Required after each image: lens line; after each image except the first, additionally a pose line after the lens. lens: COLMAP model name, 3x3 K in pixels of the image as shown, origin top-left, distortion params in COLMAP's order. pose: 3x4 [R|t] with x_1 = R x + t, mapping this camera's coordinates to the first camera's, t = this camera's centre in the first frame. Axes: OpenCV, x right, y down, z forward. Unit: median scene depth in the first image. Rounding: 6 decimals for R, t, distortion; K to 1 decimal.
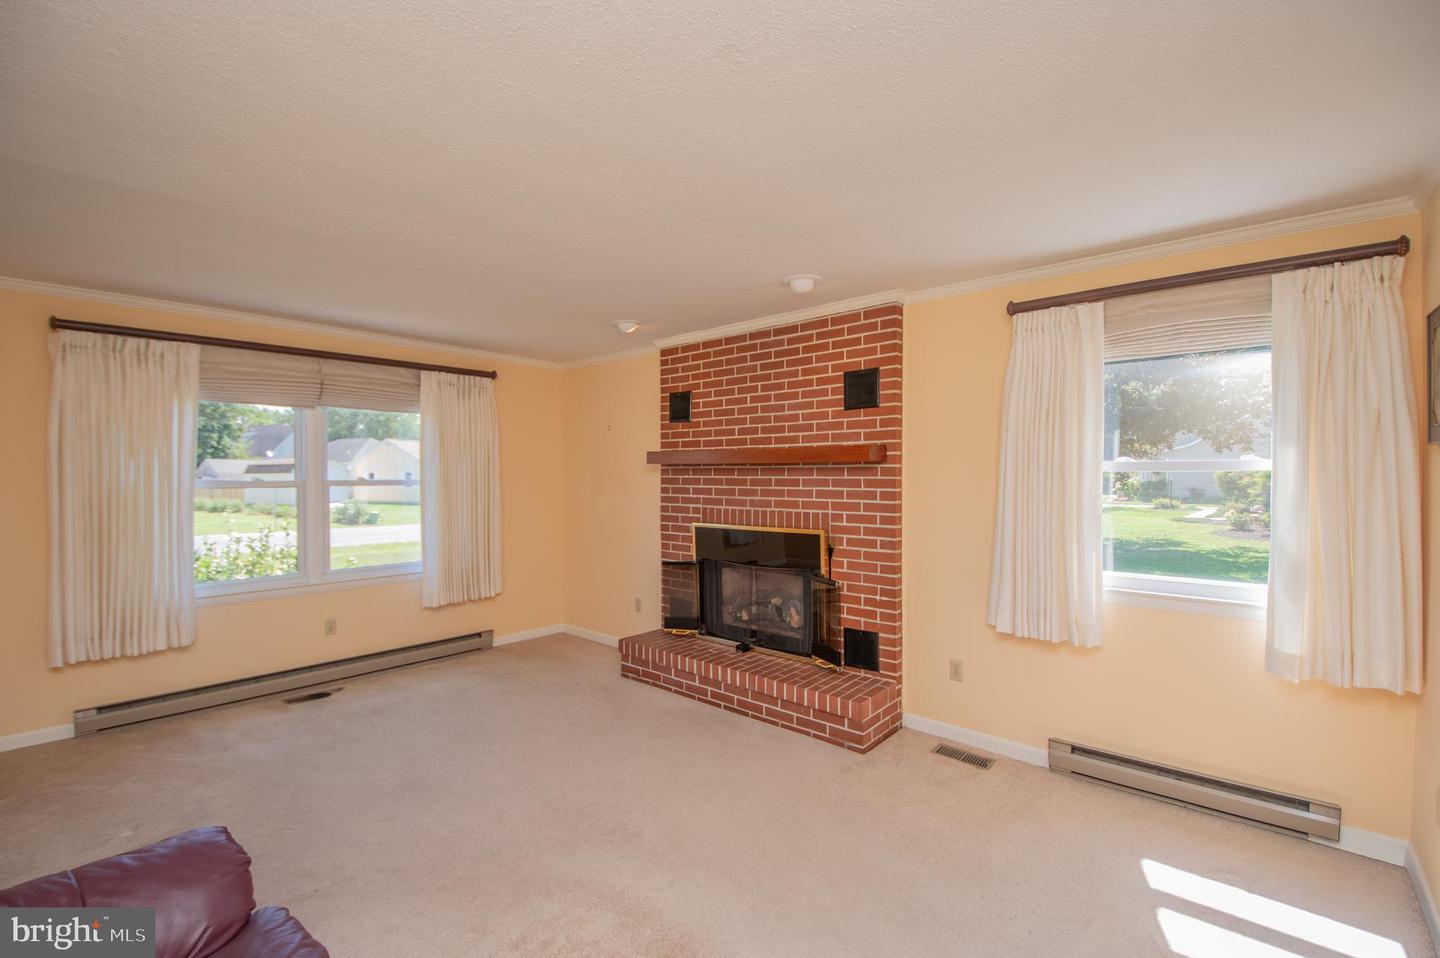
lens RADIAL K [[627.4, 0, 716.8], [0, 627.4, 485.1], [0, 0, 1]] dist [0.015187, -0.018449]
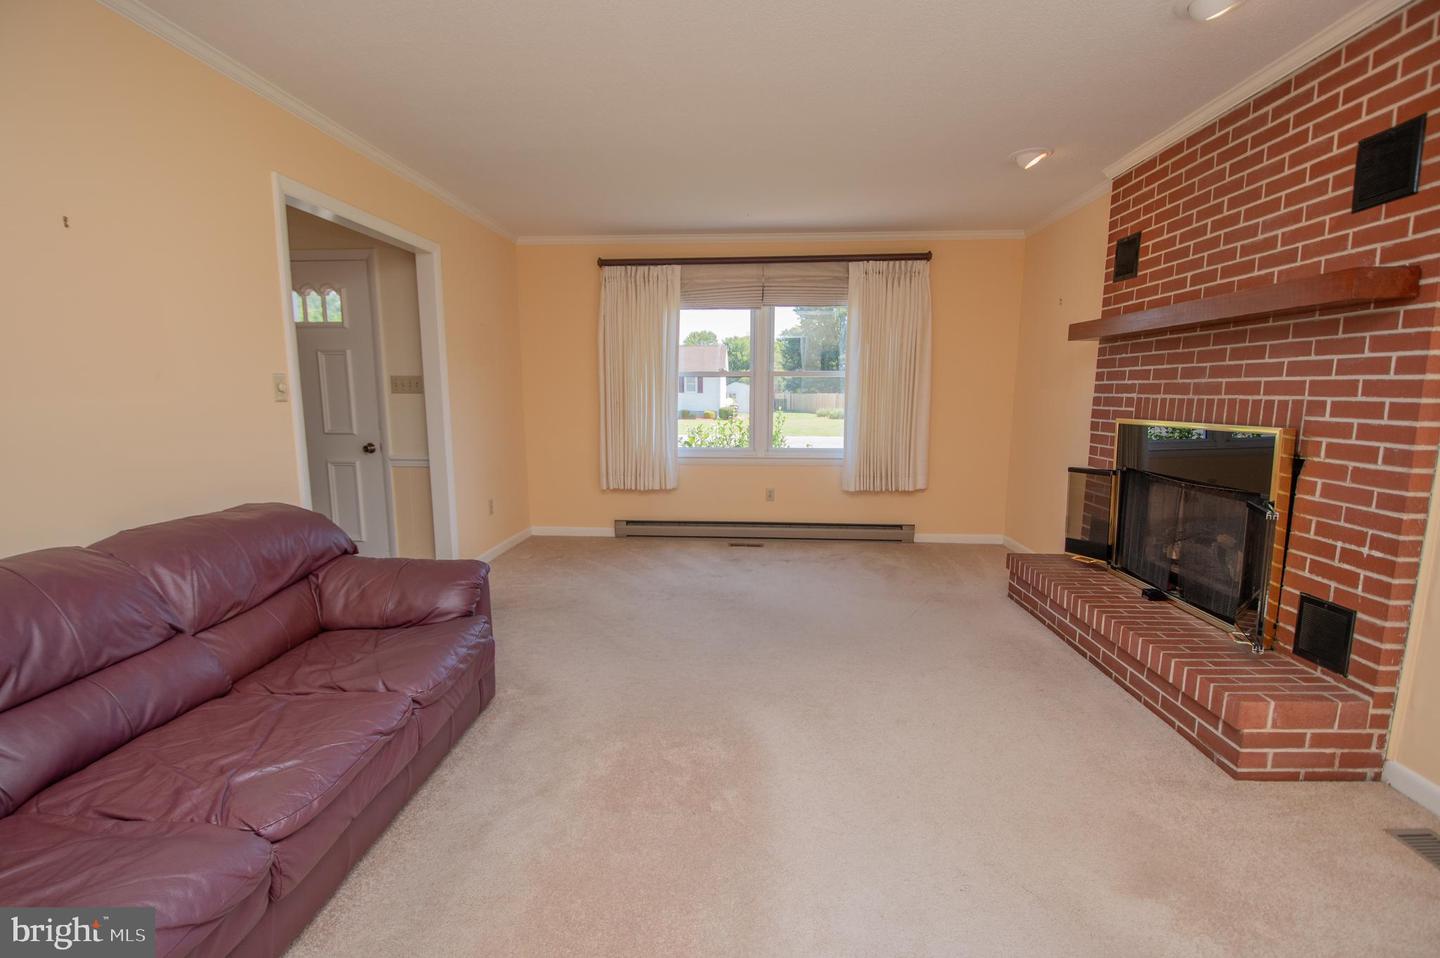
lens RADIAL K [[645.5, 0, 715.7], [0, 645.5, 493.8], [0, 0, 1]] dist [0.002106, -0.014877]
pose [[0.609134, 0.121961, -0.783633, 0.324733], [-0.010550, 0.989263, 0.145764, 0.049811], [0.792997, -0.080522, 0.603880, 0.193211]]
